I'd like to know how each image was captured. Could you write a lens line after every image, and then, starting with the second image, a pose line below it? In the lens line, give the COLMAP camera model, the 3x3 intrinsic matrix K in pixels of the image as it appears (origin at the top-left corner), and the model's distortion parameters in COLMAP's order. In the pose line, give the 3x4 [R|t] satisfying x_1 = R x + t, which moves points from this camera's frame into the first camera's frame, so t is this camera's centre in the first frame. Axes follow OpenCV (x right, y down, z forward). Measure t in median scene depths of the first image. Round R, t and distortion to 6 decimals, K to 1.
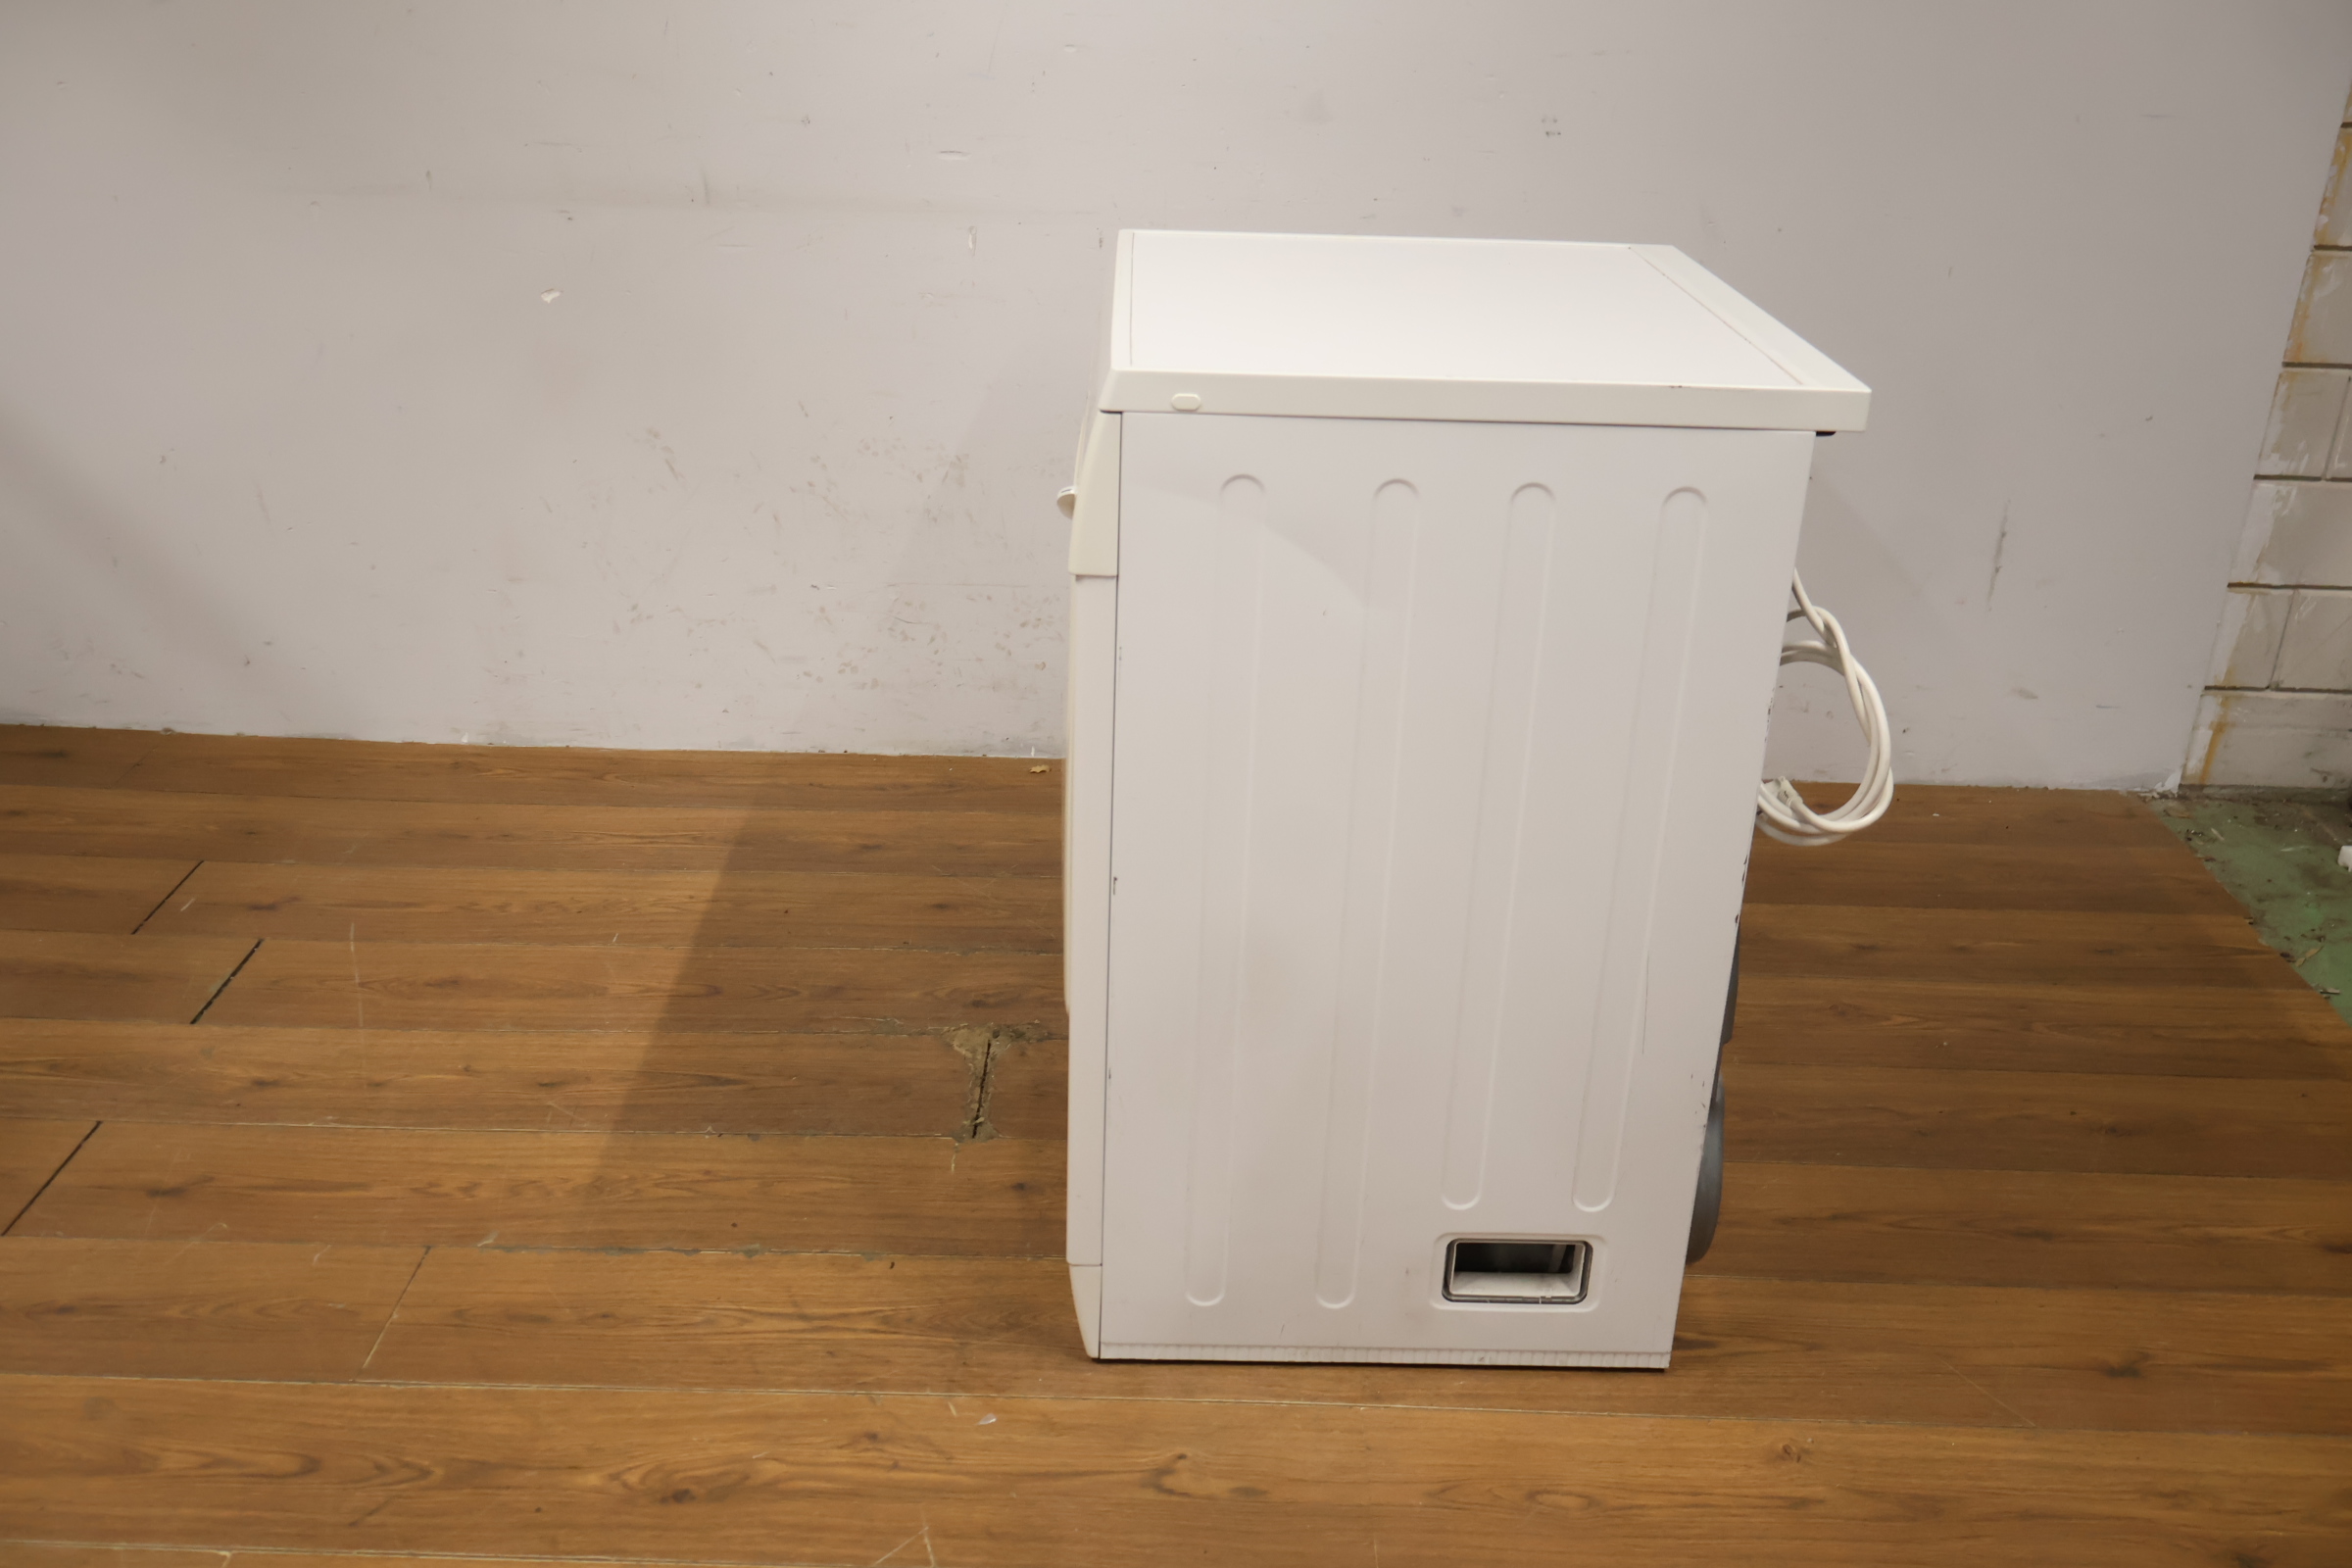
lens RADIAL K [[2138.0, 0, 1179.3], [0, 2138.0, 775.0], [0, 0, 1]] dist [-0.012575, 0.023492]
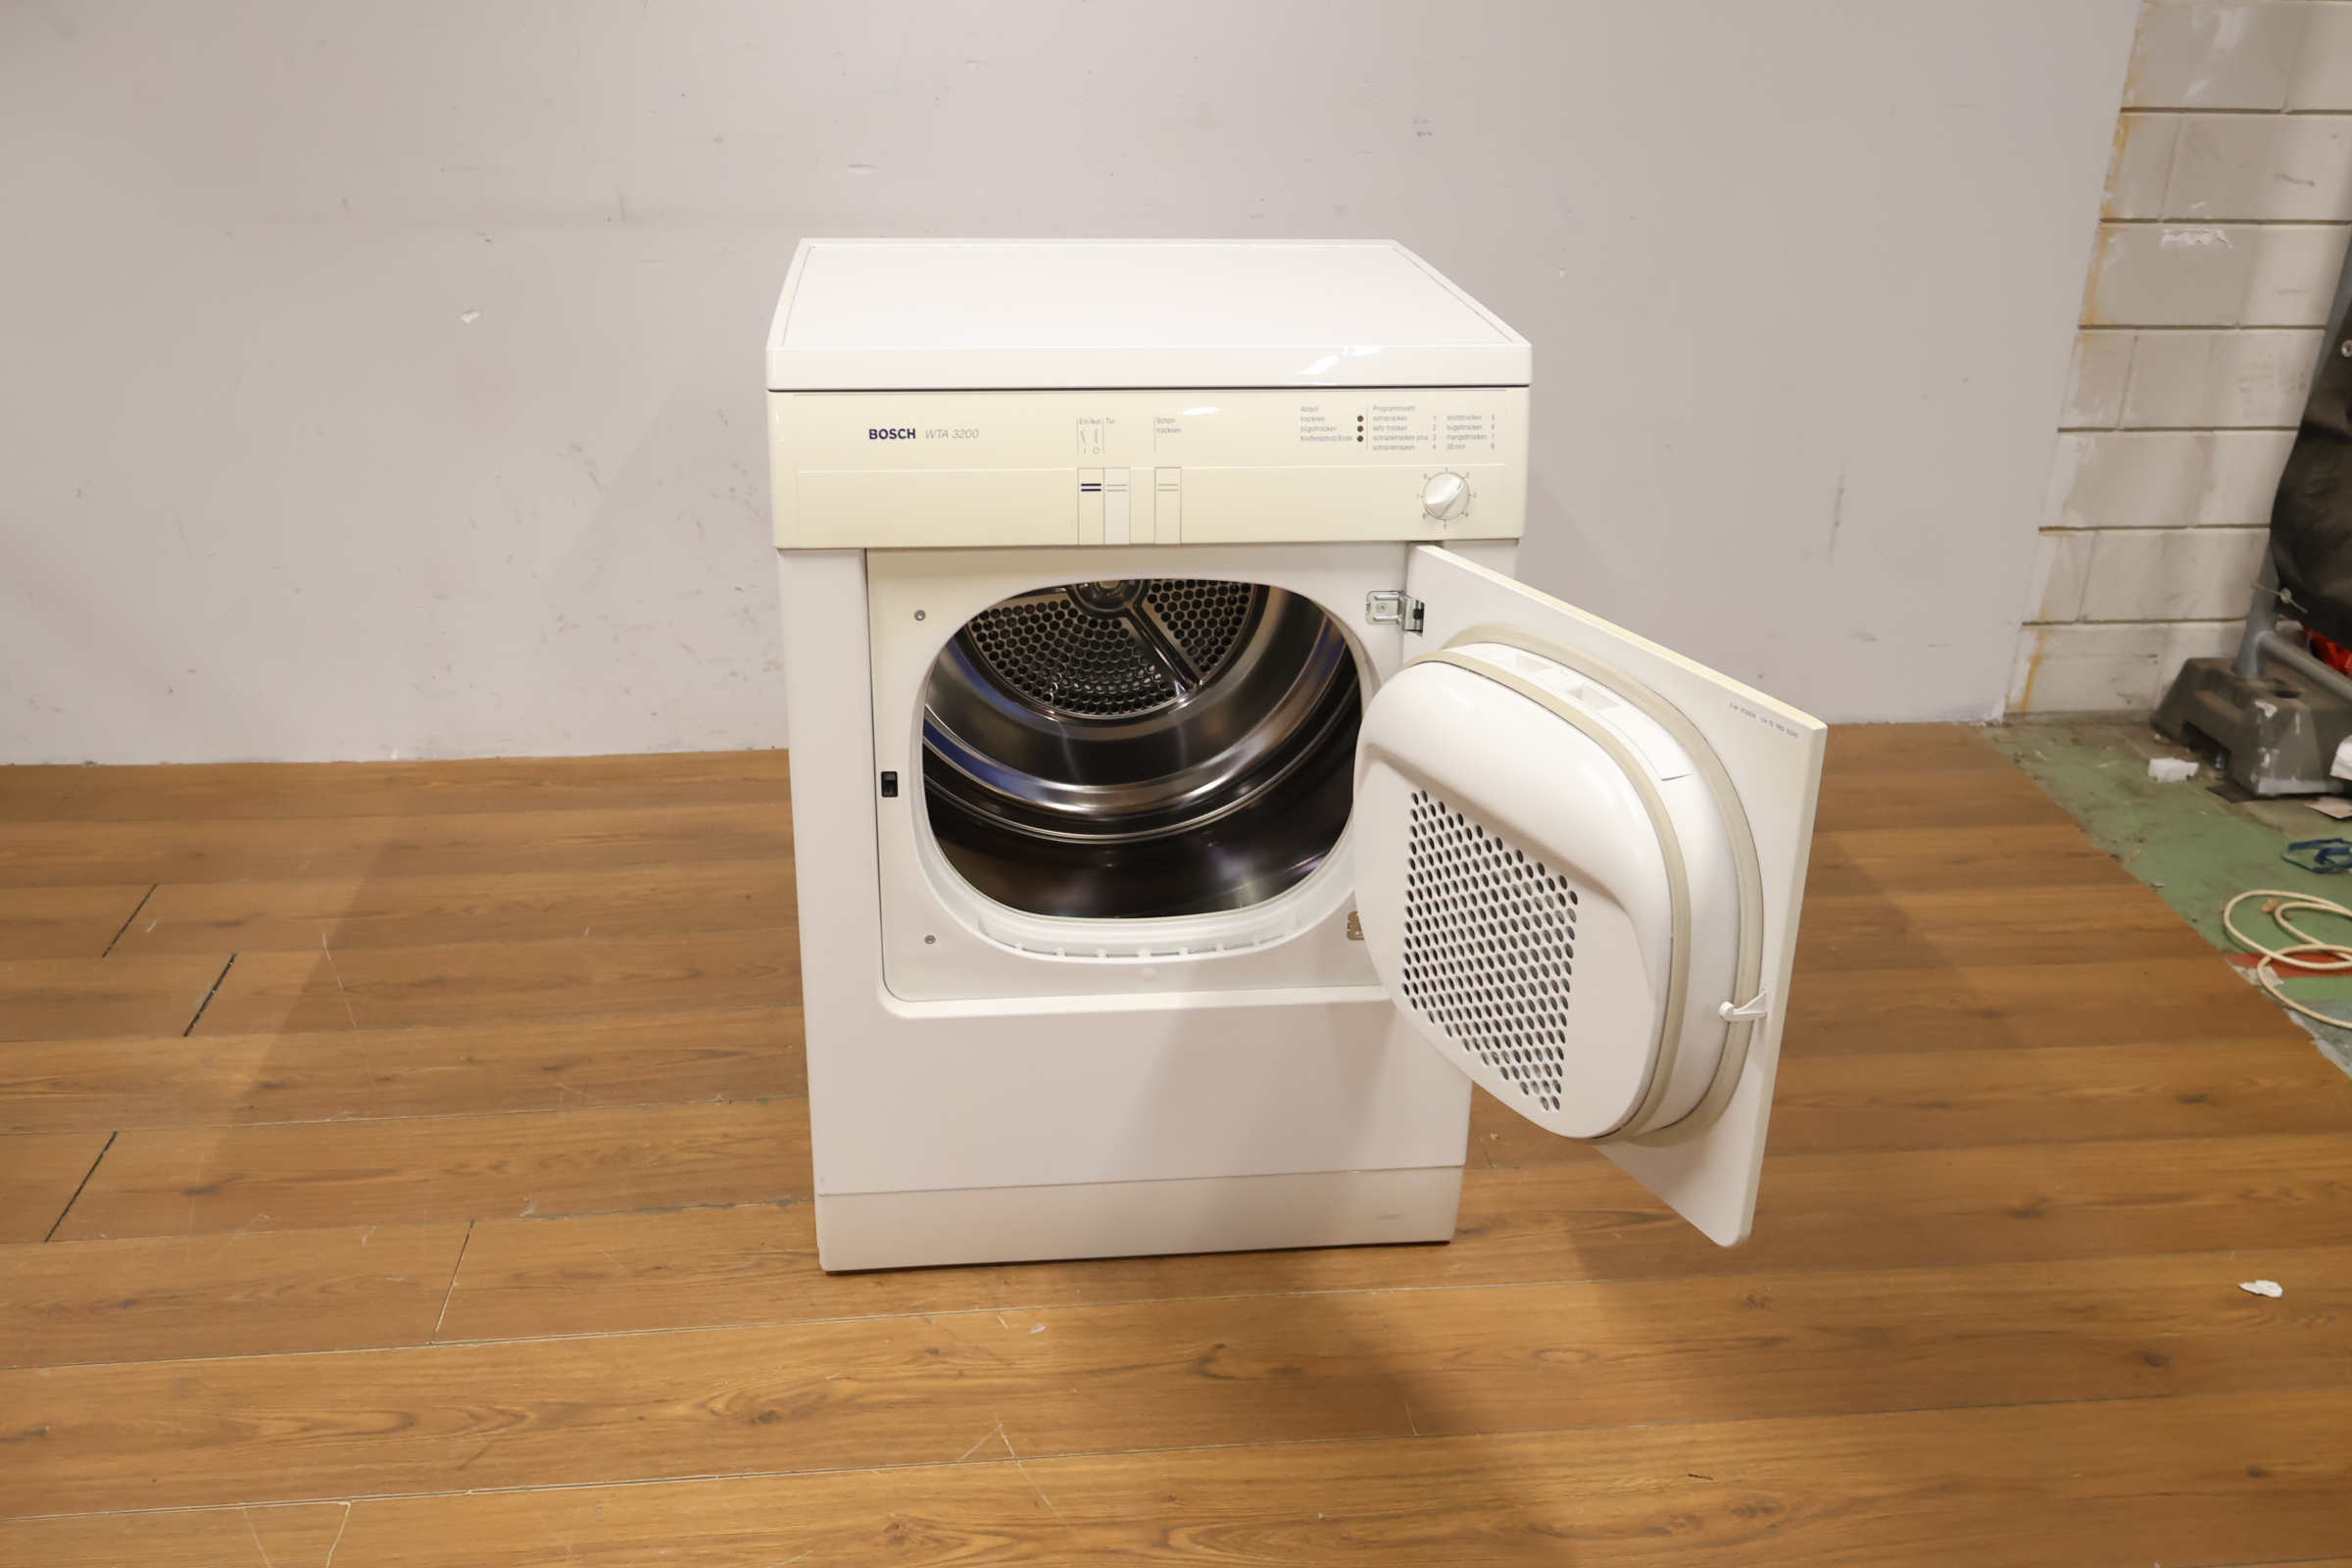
lens RADIAL K [[2136.8, 0, 1180.3], [0, 2136.8, 788.0], [0, 0, 1]] dist [0.003856, -0.000115]
pose [[0.993466, -0.055202, 0.099892, -0.085275], [0.055173, 0.998472, 0.003054, 0.021291], [-0.099908, 0.002478, 0.994994, -0.069049]]
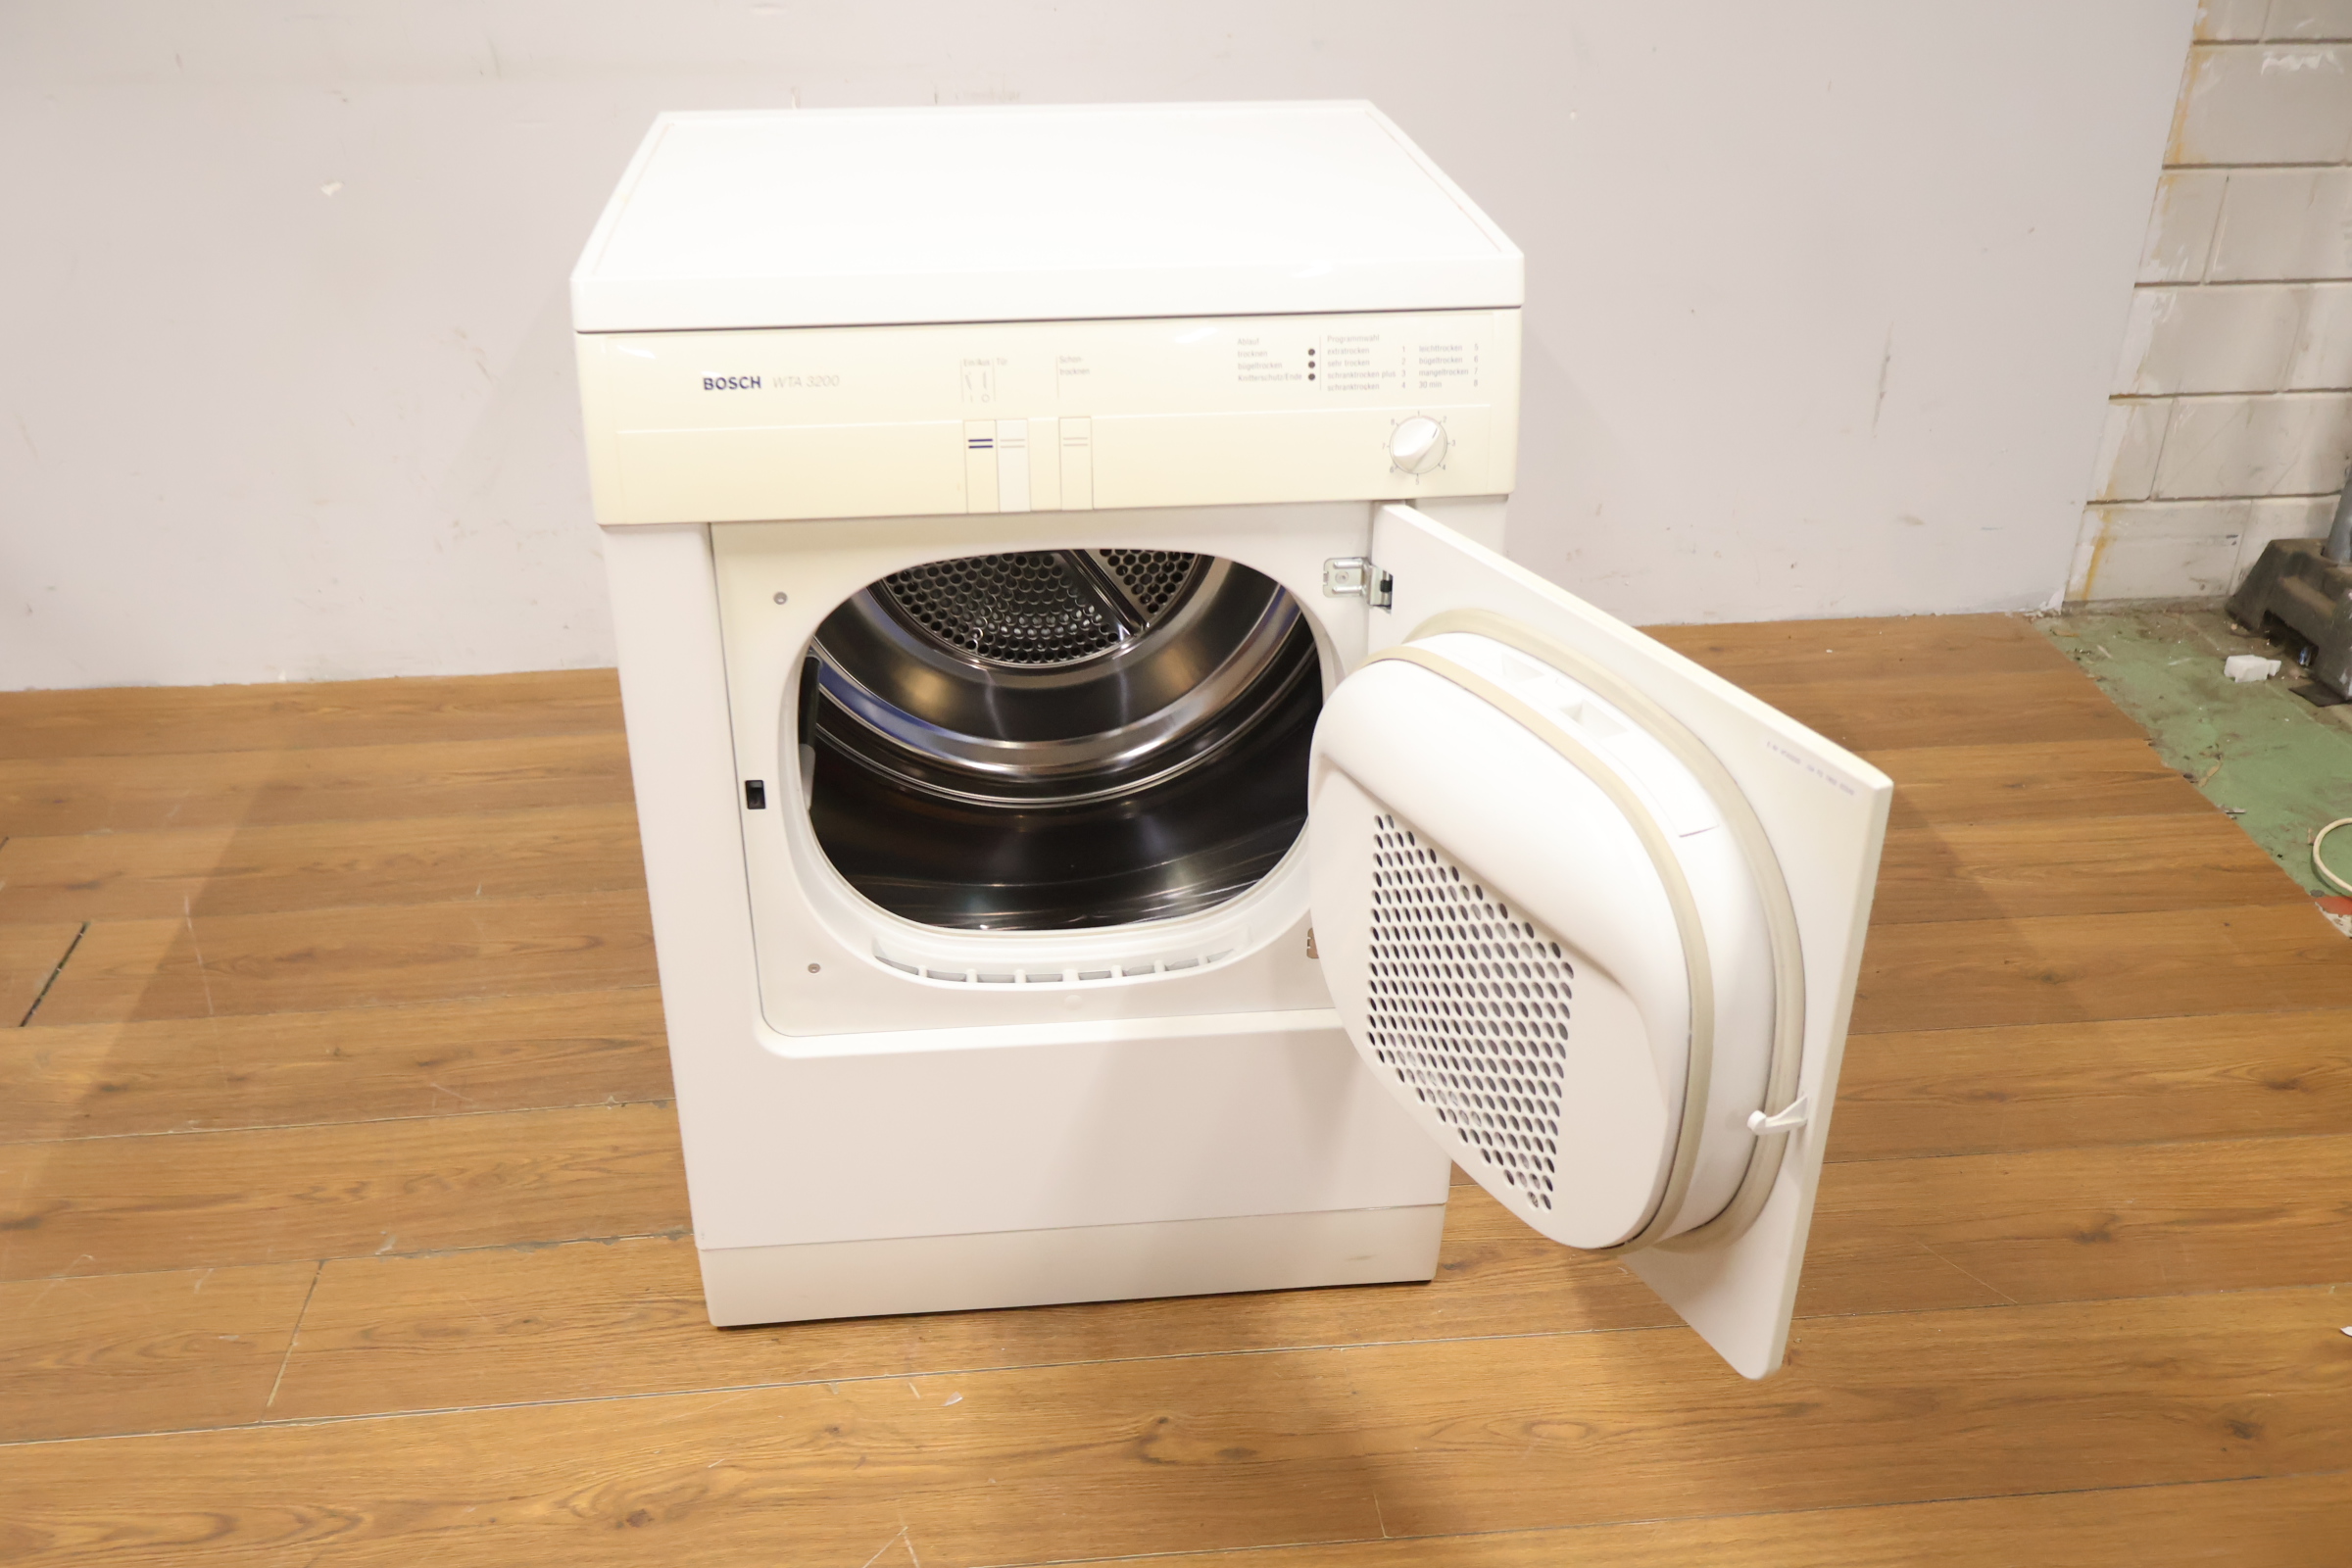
lens RADIAL K [[2130.5, 0, 1163.5], [0, 2130.5, 790.4], [0, 0, 1]] dist [0.002089, 0.000055]
pose [[0.994289, -0.073408, 0.077465, -0.038945], [0.066159, 0.993529, 0.092316, -0.036560], [-0.083740, -0.086664, 0.992712, 0.060019]]
